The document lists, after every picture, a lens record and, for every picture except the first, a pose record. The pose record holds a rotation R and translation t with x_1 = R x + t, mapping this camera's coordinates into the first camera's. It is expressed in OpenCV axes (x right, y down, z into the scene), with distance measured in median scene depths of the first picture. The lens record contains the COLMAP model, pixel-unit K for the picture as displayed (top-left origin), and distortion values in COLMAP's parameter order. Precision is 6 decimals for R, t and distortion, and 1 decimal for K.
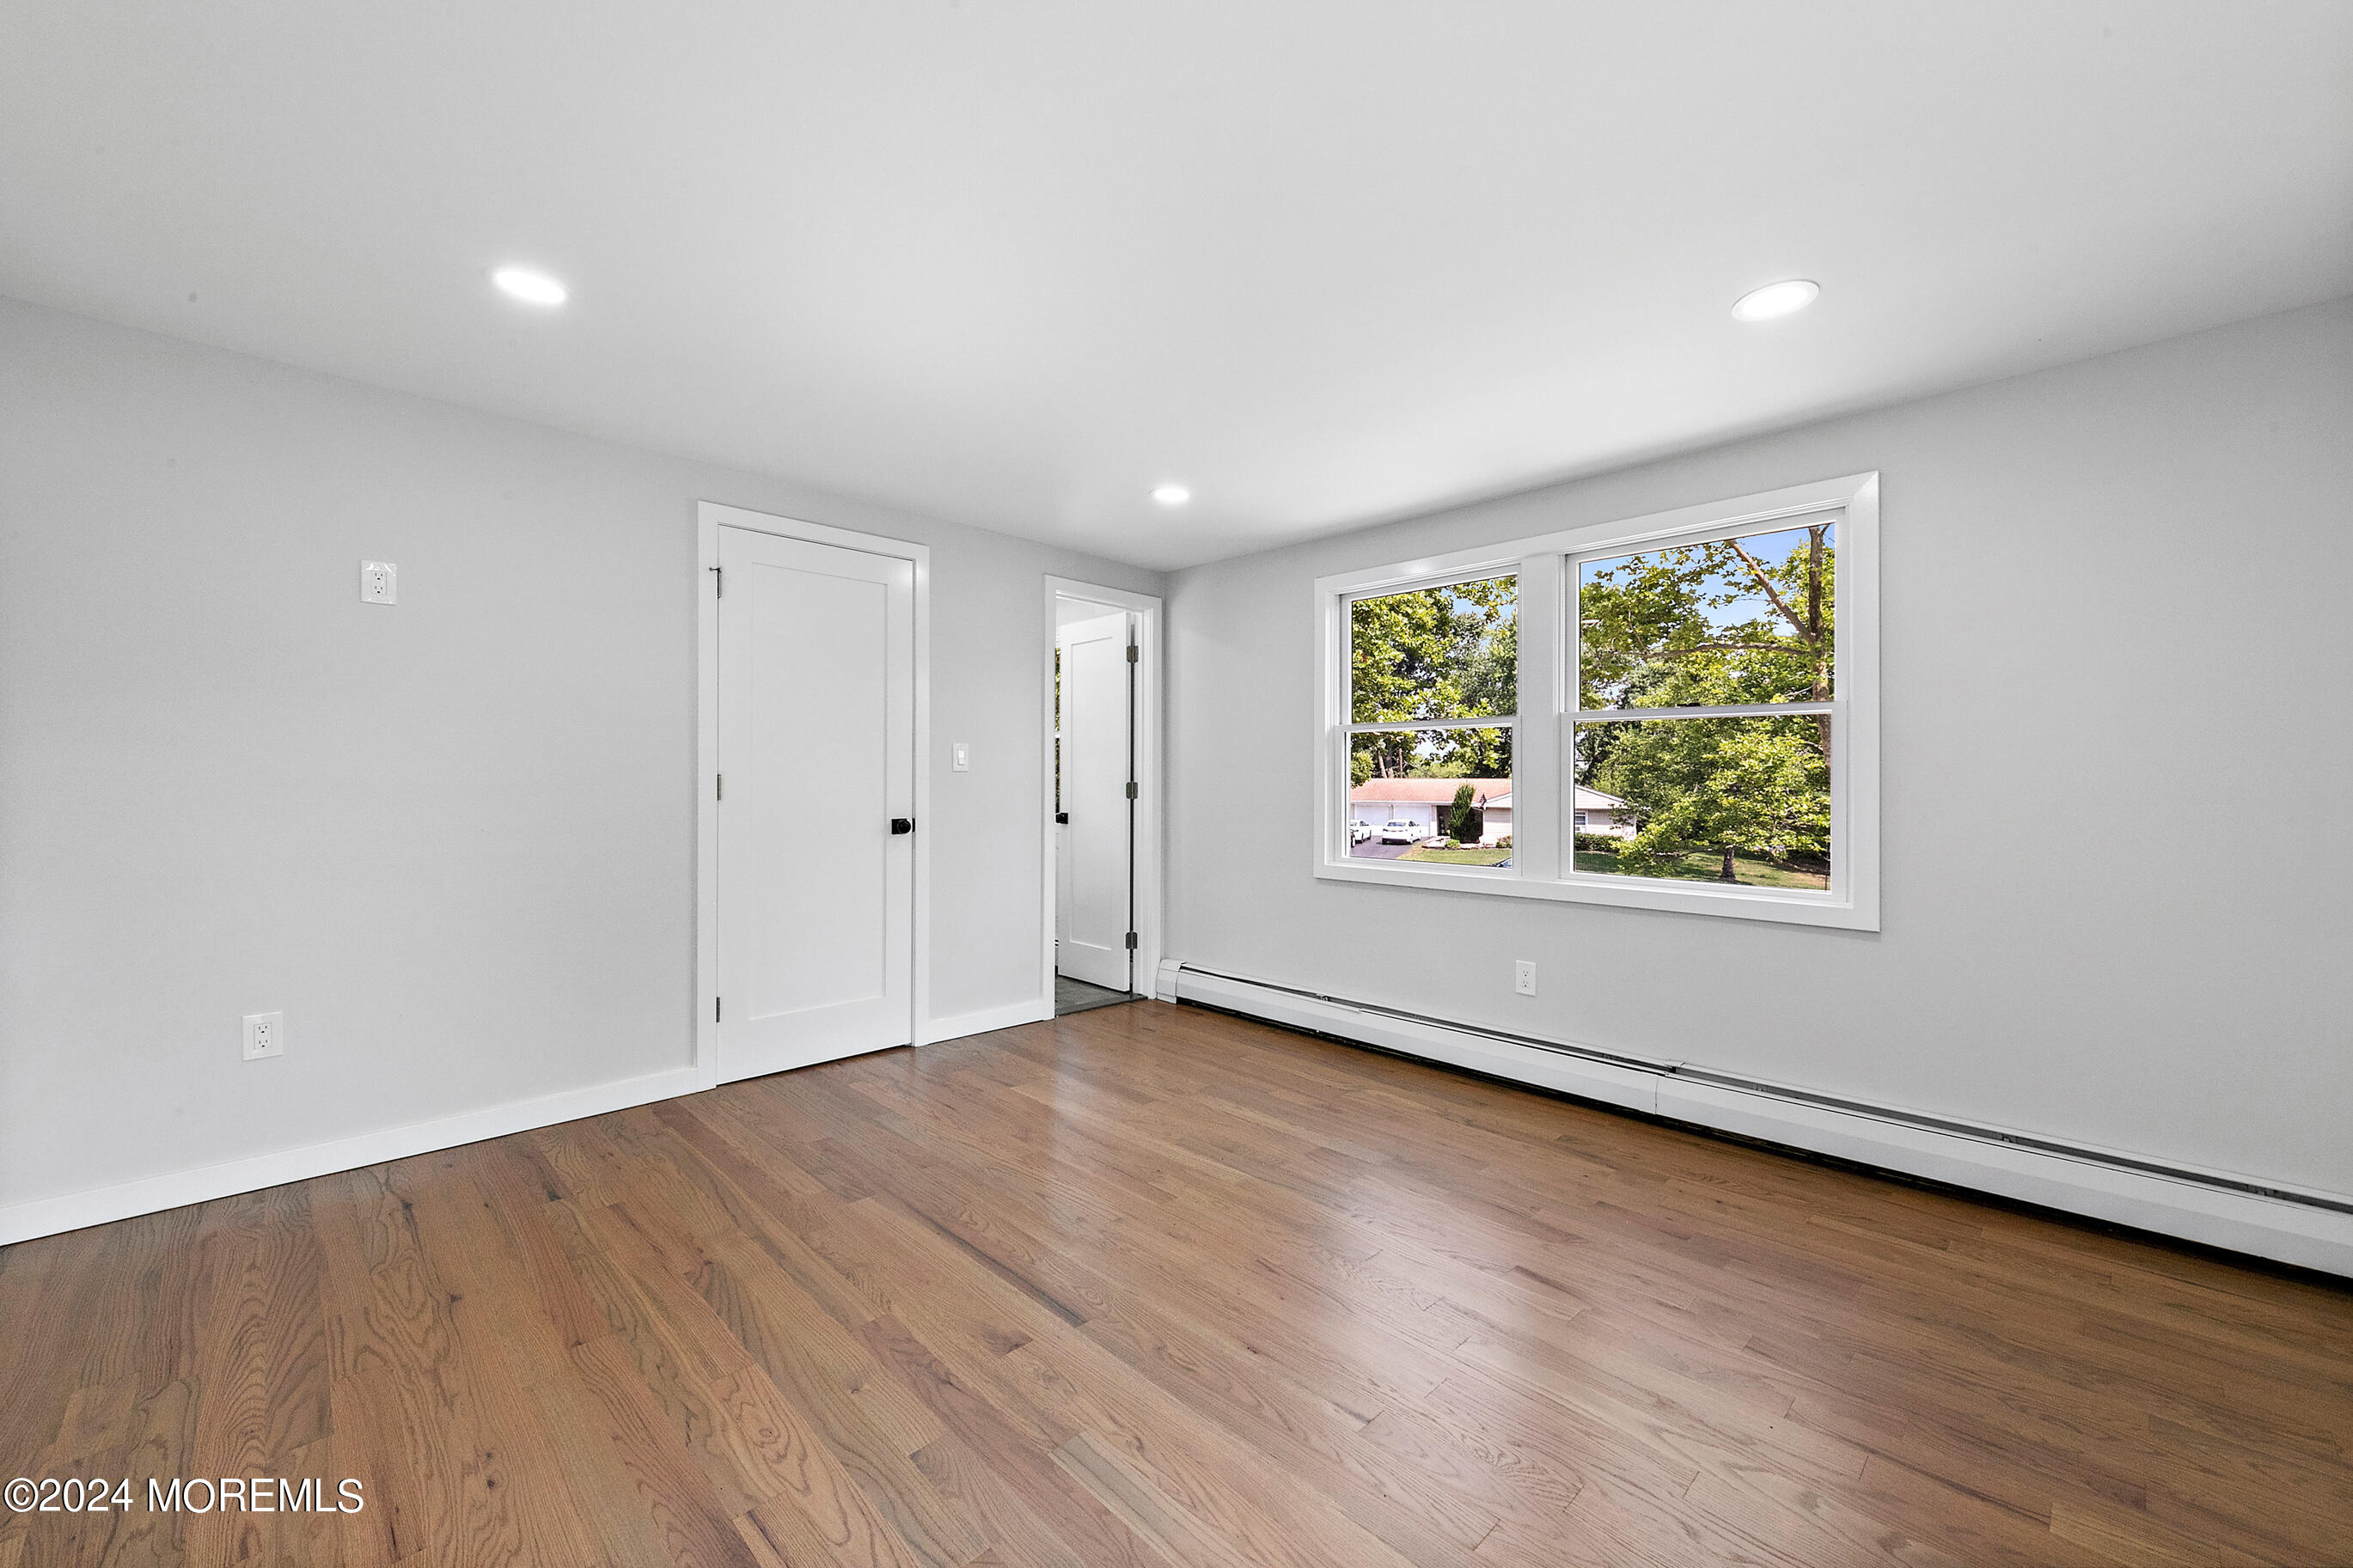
lens RADIAL K [[906.9, 0, 1190.1], [0, 906.9, 779.5], [0, 0, 1]] dist [0.006724, -0.000475]
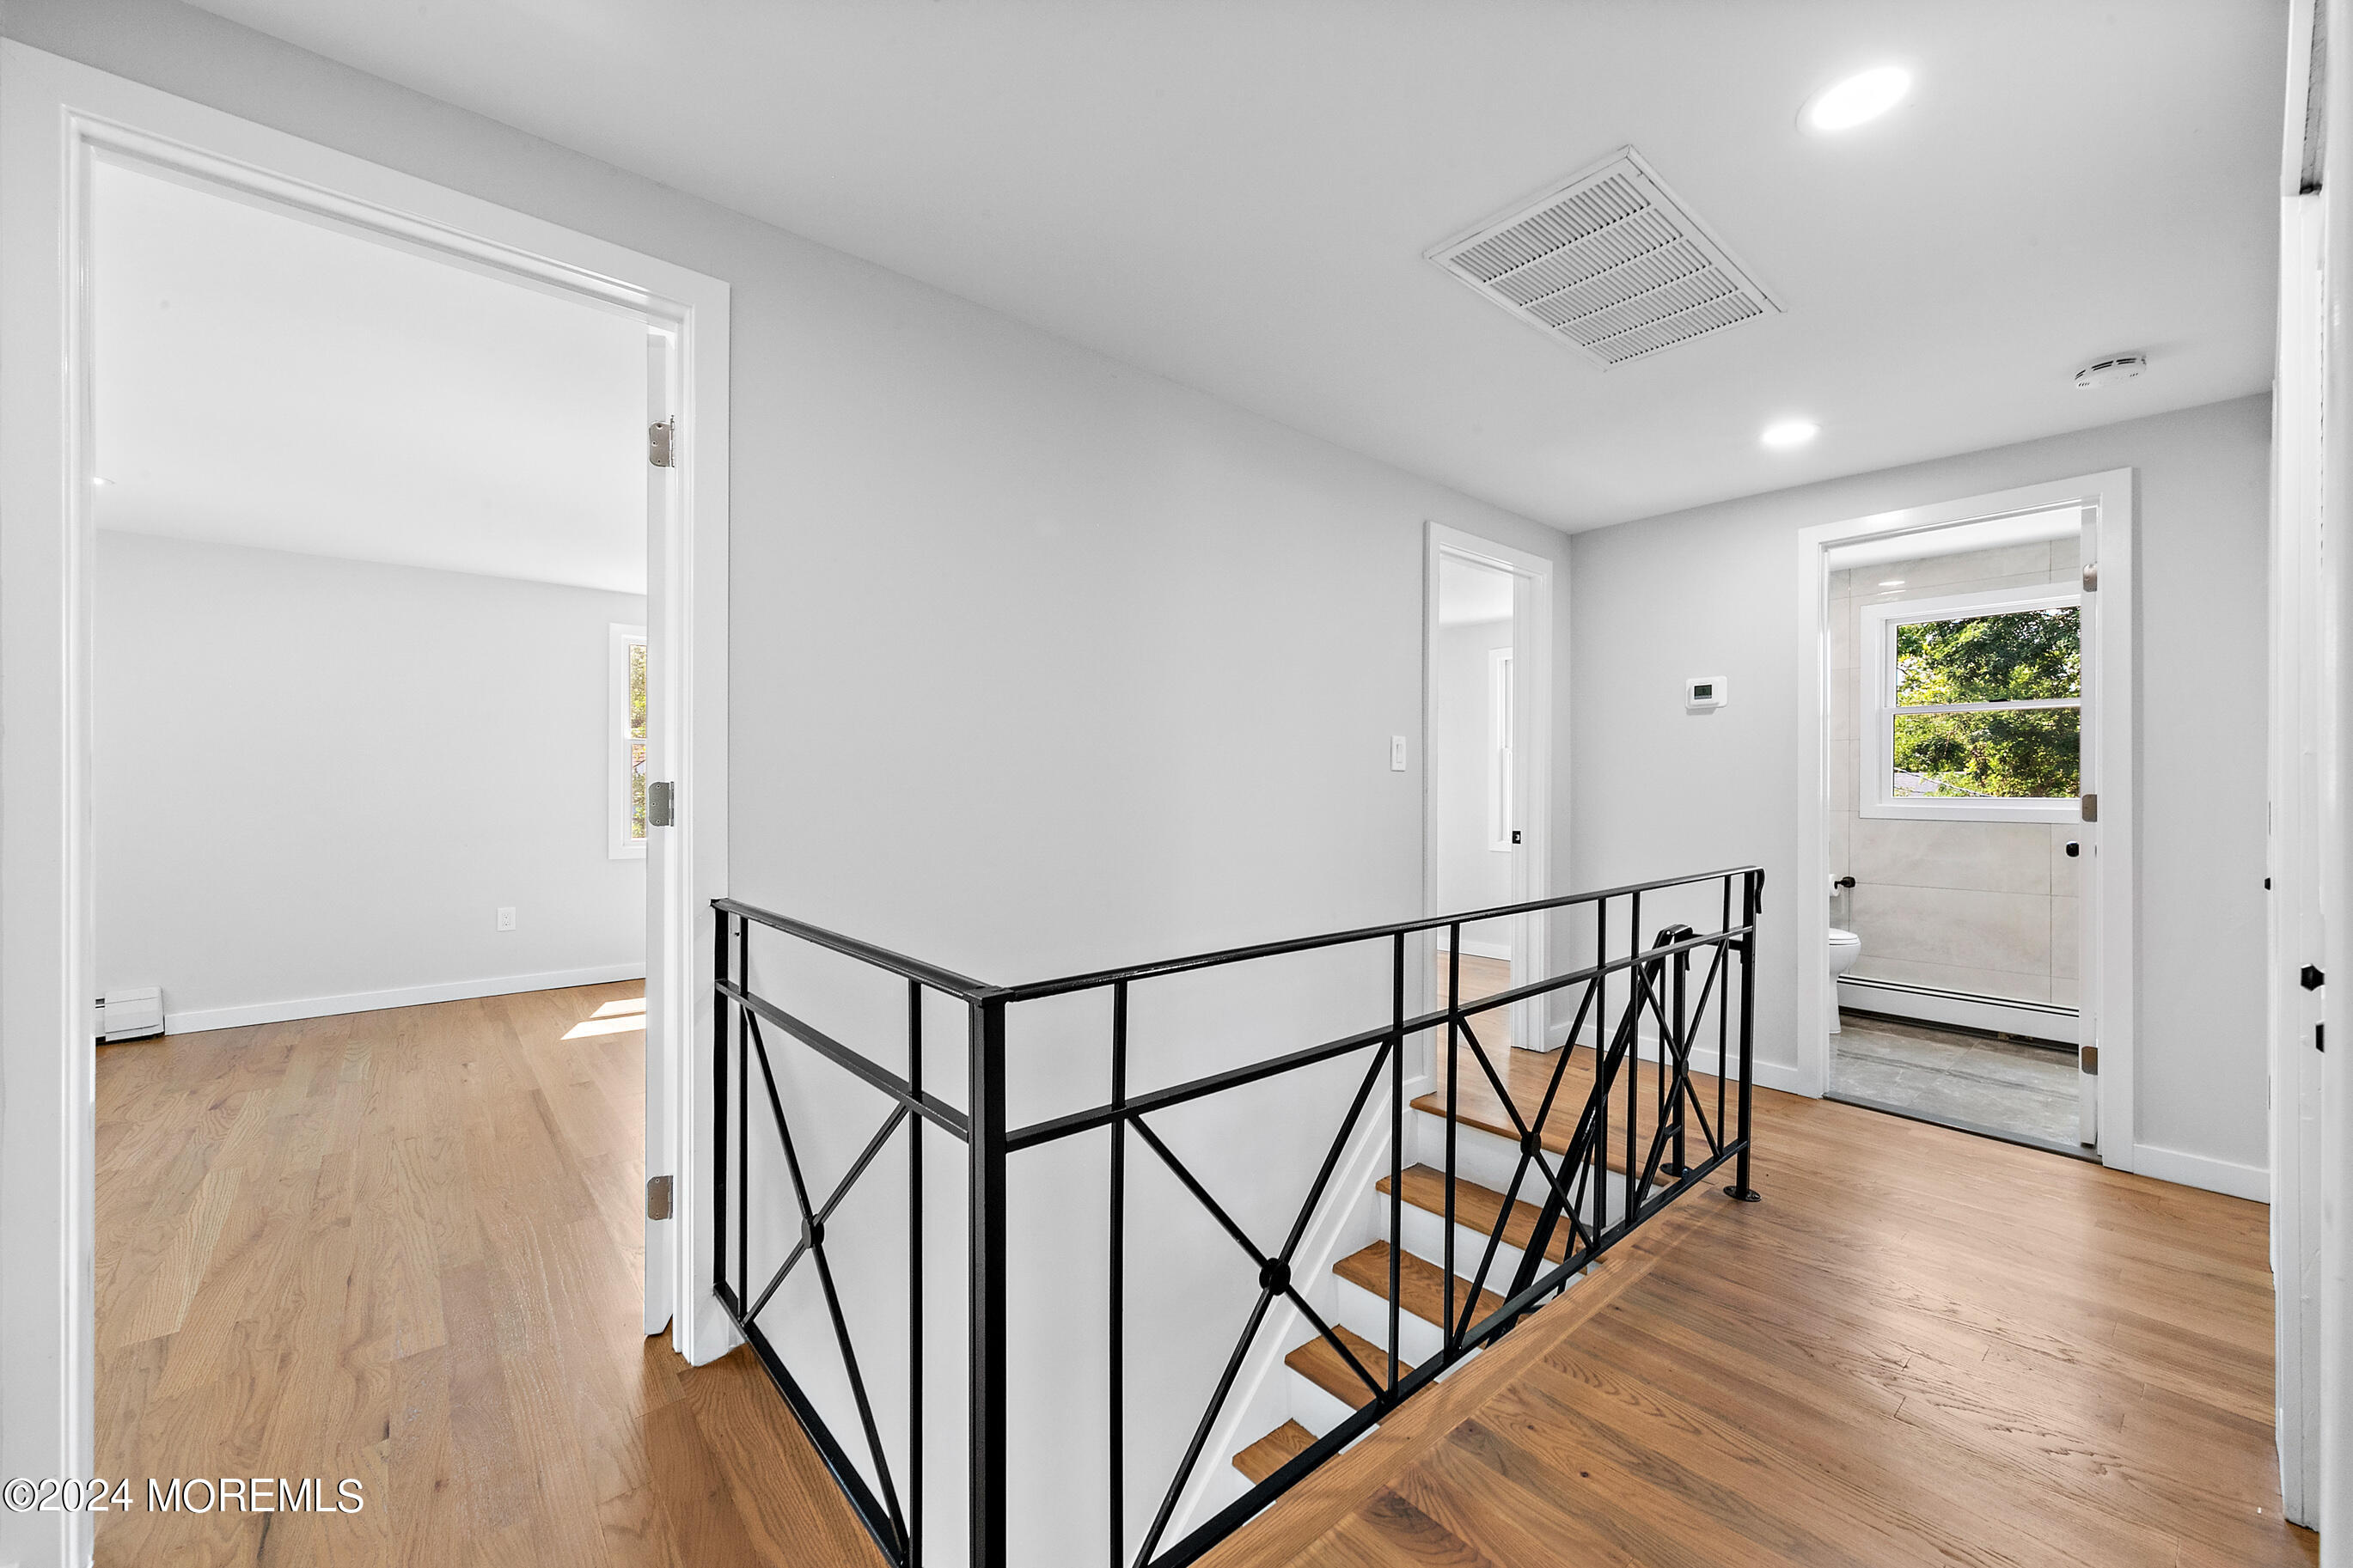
lens RADIAL K [[906.9, 0, 1182.4], [0, 906.9, 785.6], [0, 0, 1]] dist [0.006724, -0.000475]
pose [[-0.996564, -0.009924, 0.082231, -1.037115], [-0.010362, 0.999934, -0.004904, -0.009101], [-0.082177, -0.005739, -0.996601, 1.809641]]
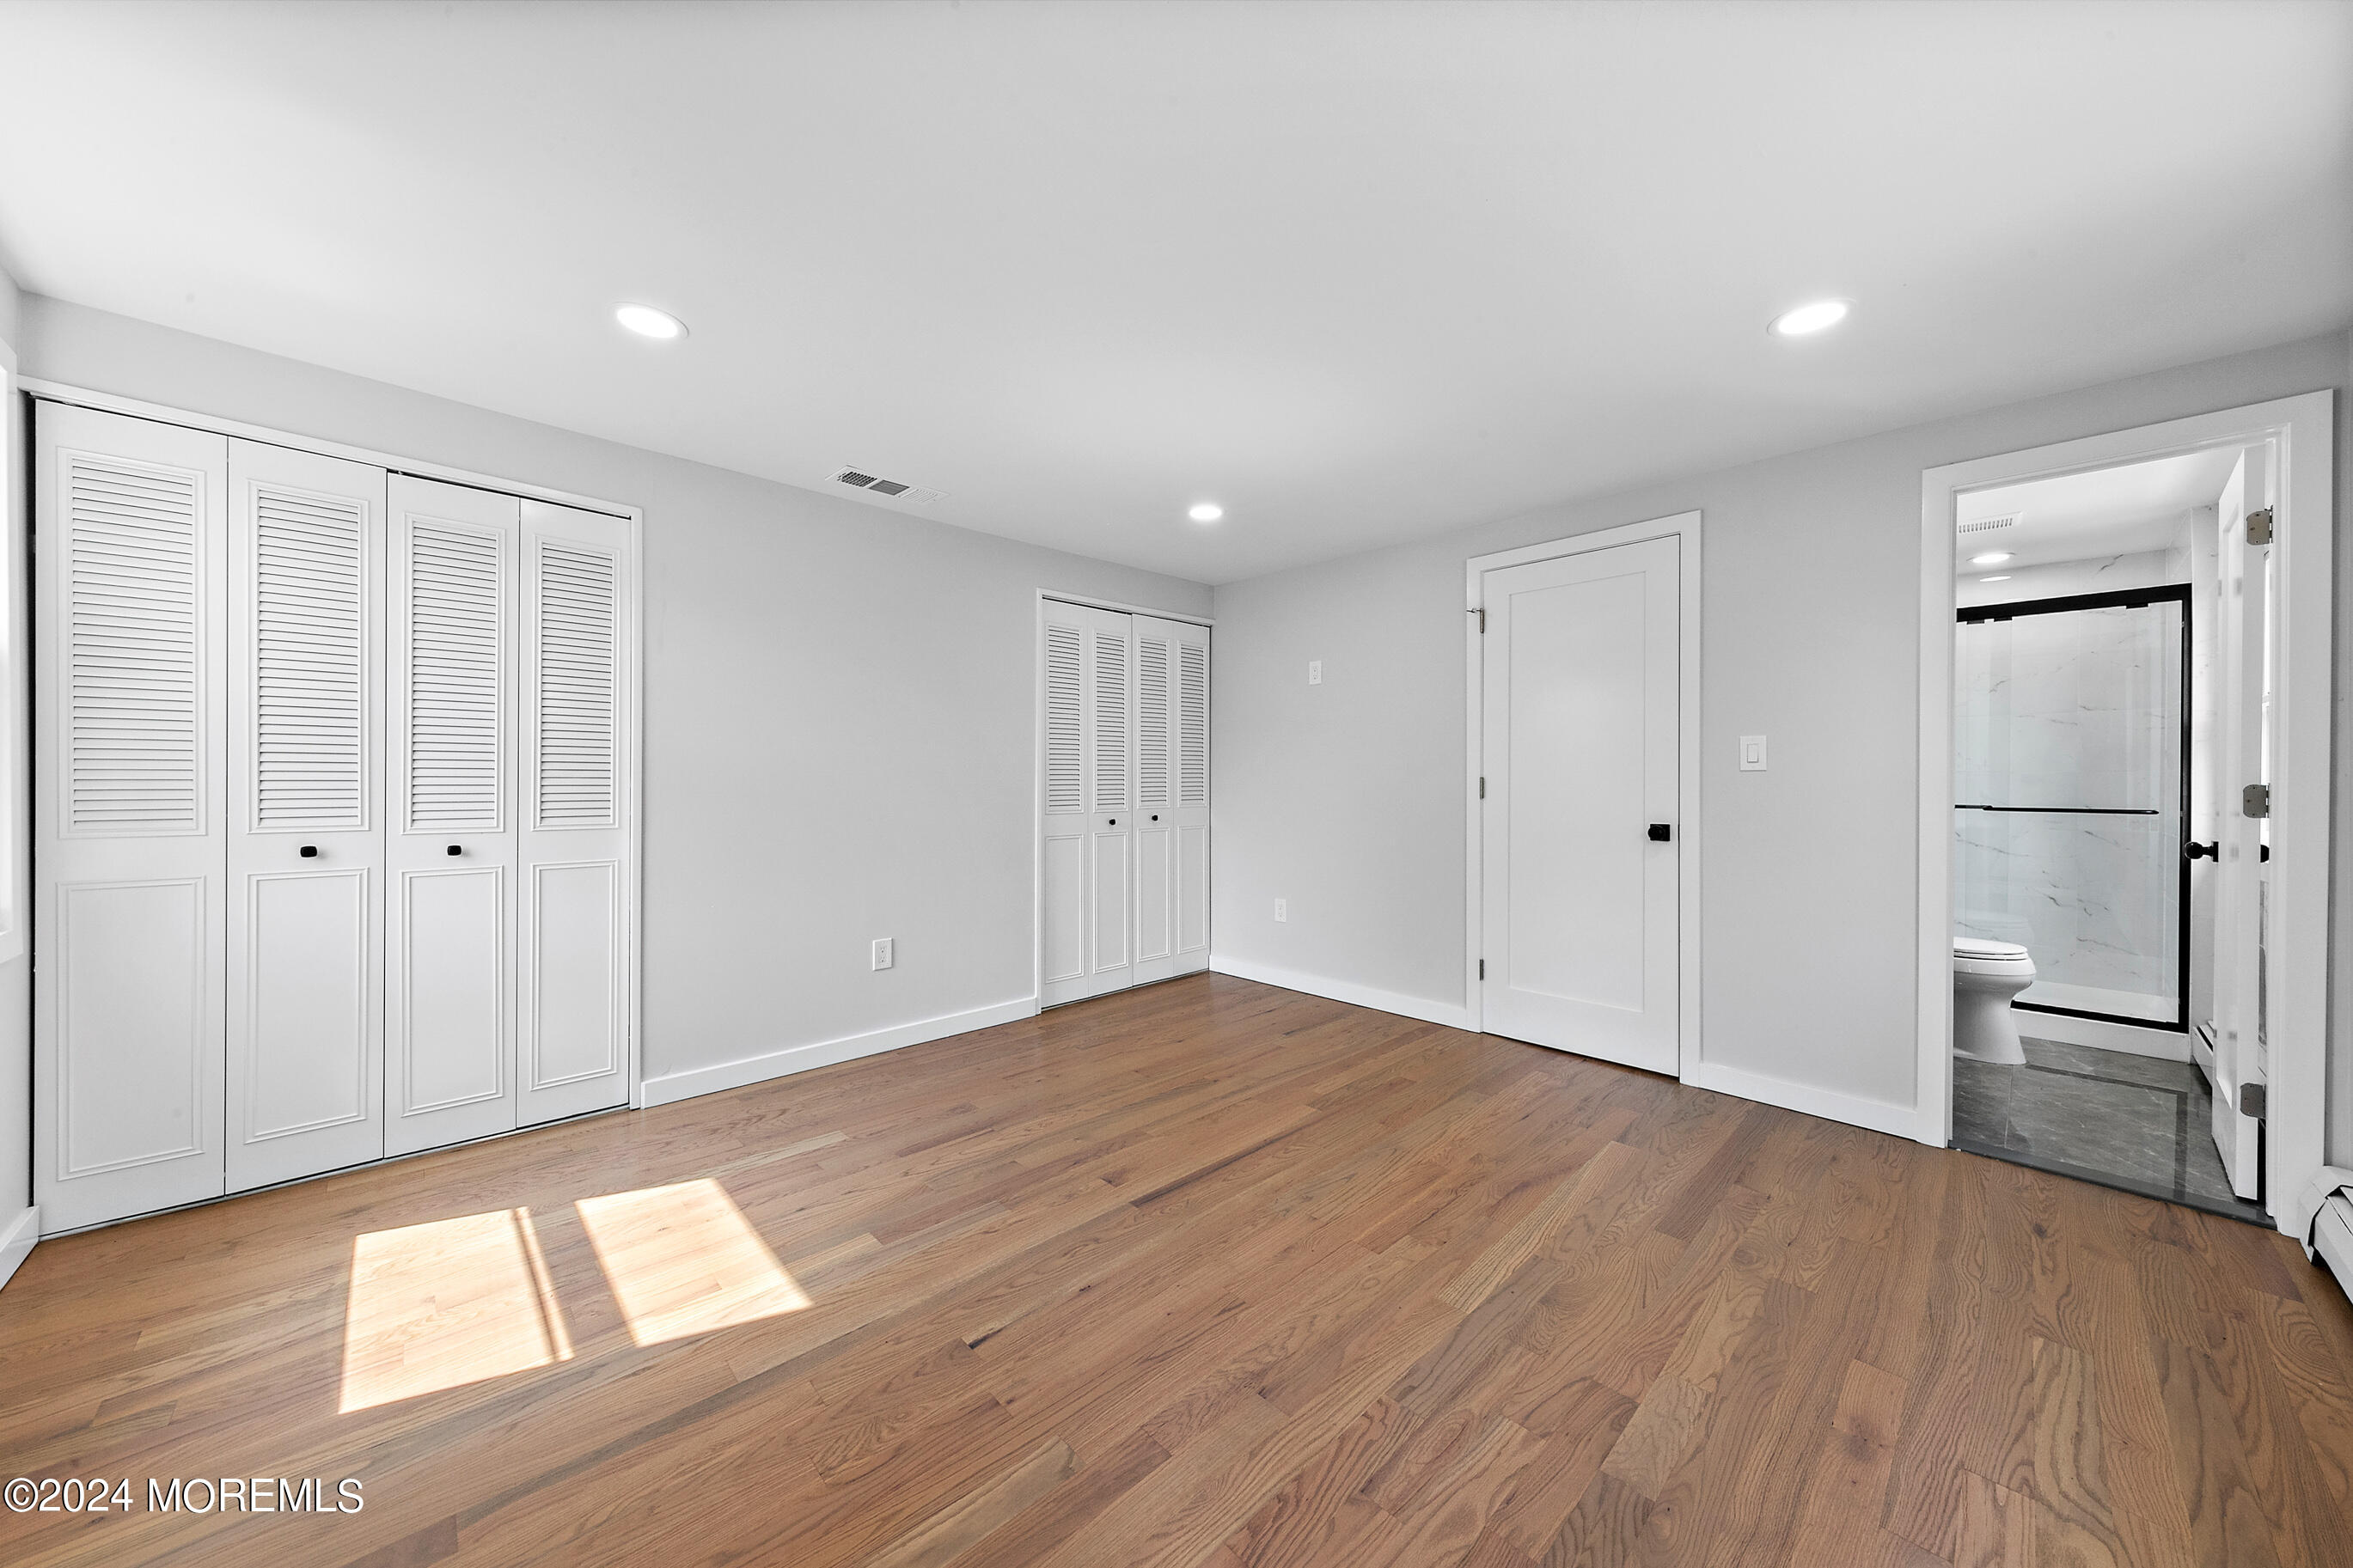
lens RADIAL K [[818.3, 0, 1193.6], [0, 818.3, 782.8], [0, 0, 1]] dist [-0.001404, 0.000116]
pose [[-0.011797, -0.005538, -0.999915, 0.682661], [-0.000973, 0.999984, -0.005527, 0.010439], [0.999930, 0.000908, -0.011802, 0.730712]]
